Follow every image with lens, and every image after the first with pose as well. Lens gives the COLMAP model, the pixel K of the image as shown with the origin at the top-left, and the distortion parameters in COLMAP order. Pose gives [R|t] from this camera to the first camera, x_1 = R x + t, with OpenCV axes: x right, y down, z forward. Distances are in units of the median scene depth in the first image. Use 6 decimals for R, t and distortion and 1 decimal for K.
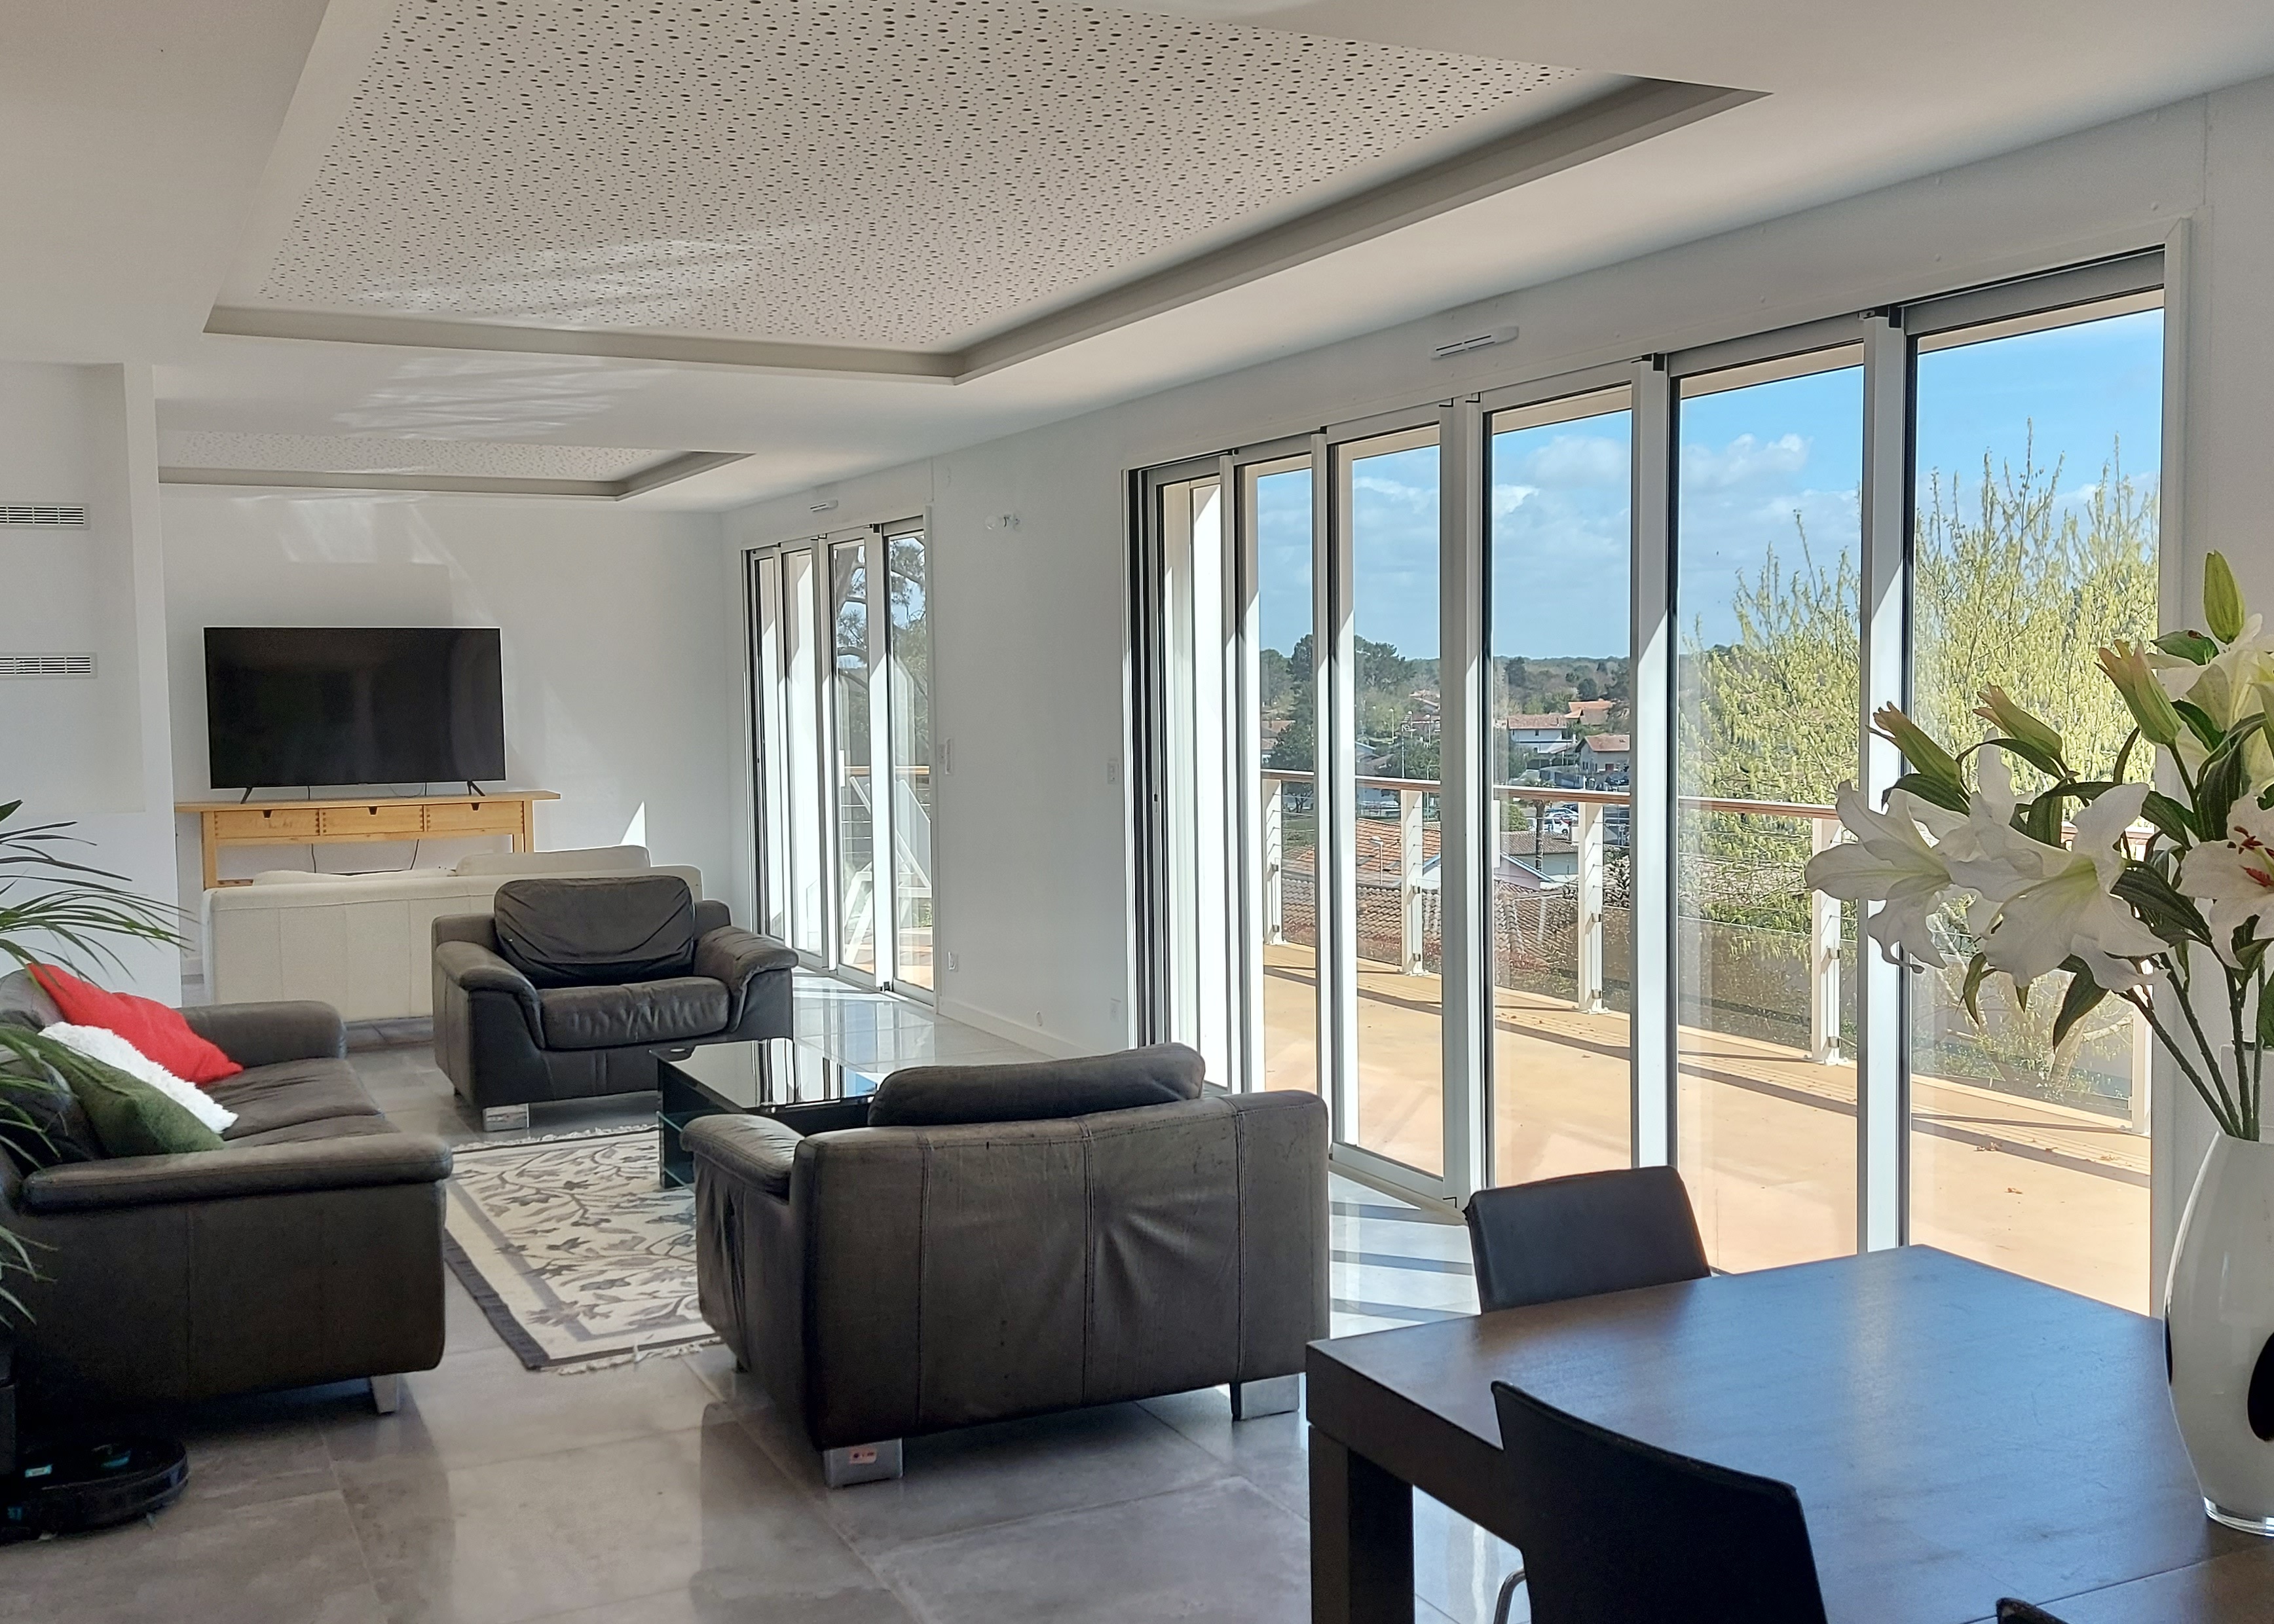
lens RADIAL K [[2165.1, 0, 1137.0], [0, 2165.1, 812.0], [0, 0, 1]] dist [-0.262073, 0.004297]
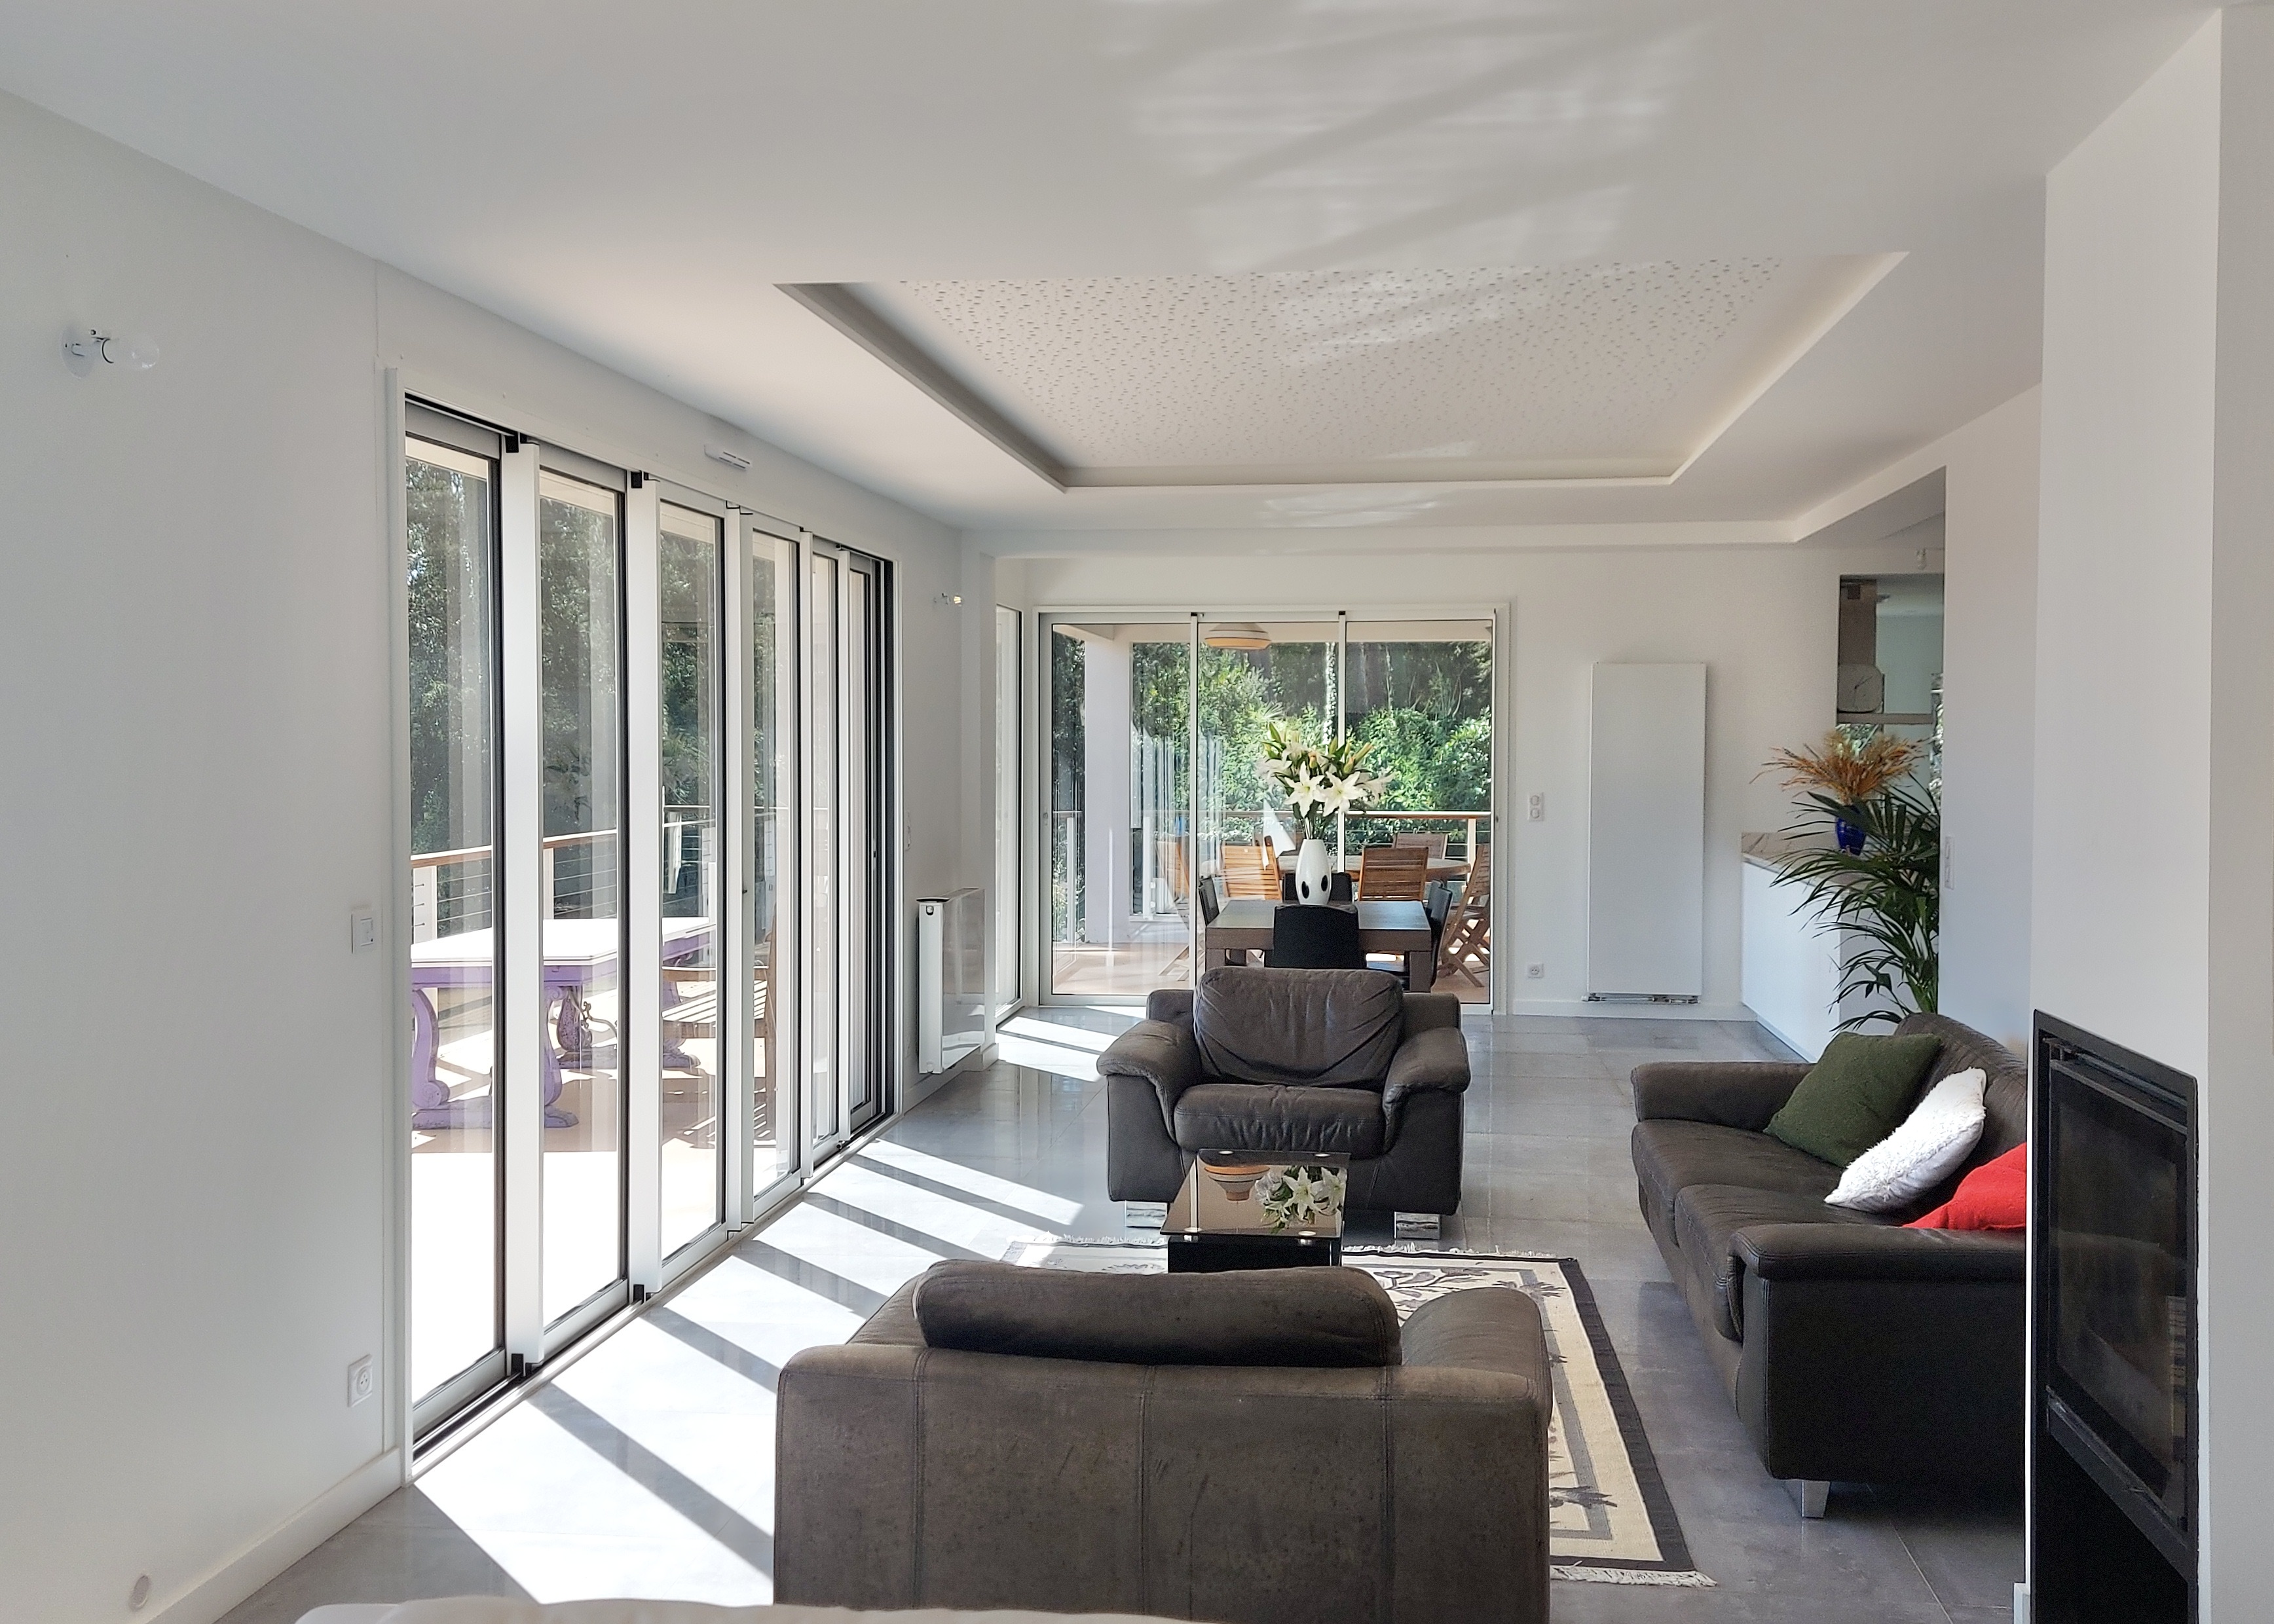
lens RADIAL K [[2165.1, 0, 1137.0], [0, 2165.1, 812.0], [0, 0, 1]] dist [-0.262073, 0.004297]
pose [[-0.838199, -0.003222, 0.545355, -0.748666], [0.046711, 0.995884, 0.077677, -0.136889], [-0.543361, 0.090583, -0.834598, 2.122356]]
